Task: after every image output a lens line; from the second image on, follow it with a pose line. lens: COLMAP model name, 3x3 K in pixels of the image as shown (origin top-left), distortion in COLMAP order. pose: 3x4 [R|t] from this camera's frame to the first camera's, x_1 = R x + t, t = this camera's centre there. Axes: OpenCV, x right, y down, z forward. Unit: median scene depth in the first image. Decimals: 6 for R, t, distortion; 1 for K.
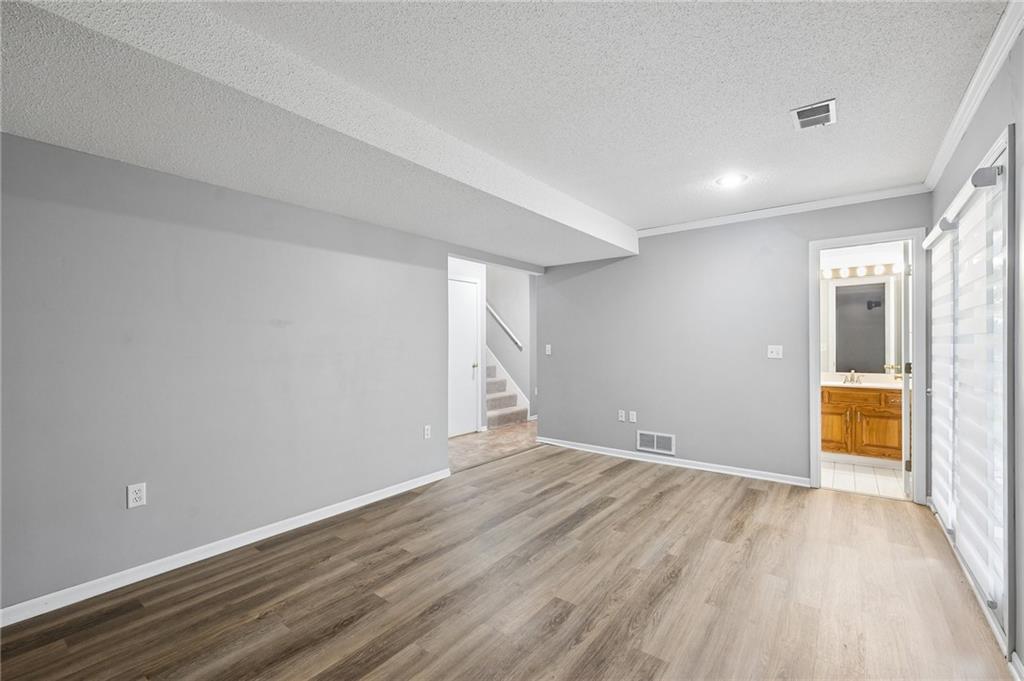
lens RADIAL K [[438.4, 0, 512.4], [0, 438.4, 341.9], [0, 0, 1]] dist [0.000237, -0.000008]
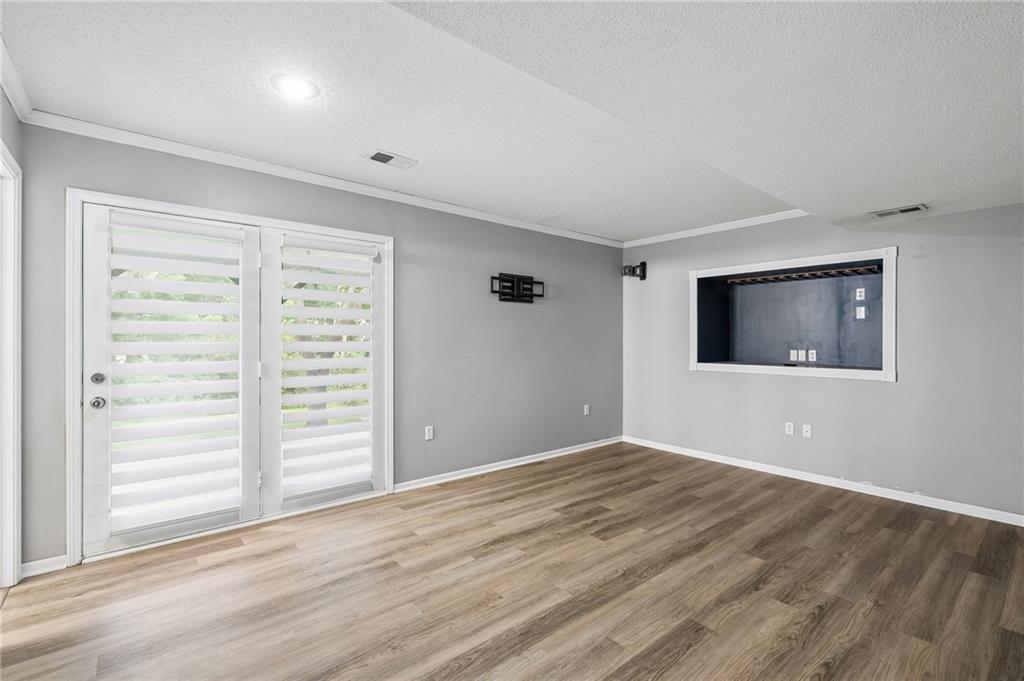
lens RADIAL K [[461.9, 0, 511.7], [0, 461.9, 341.4], [0, 0, 1]] dist [-0.001733, -0.000283]
pose [[-0.975140, 0.000376, 0.221589, 0.053618], [-0.000204, 0.999997, -0.002594, 0.005332], [-0.221589, -0.002575, -0.975137, 2.061256]]
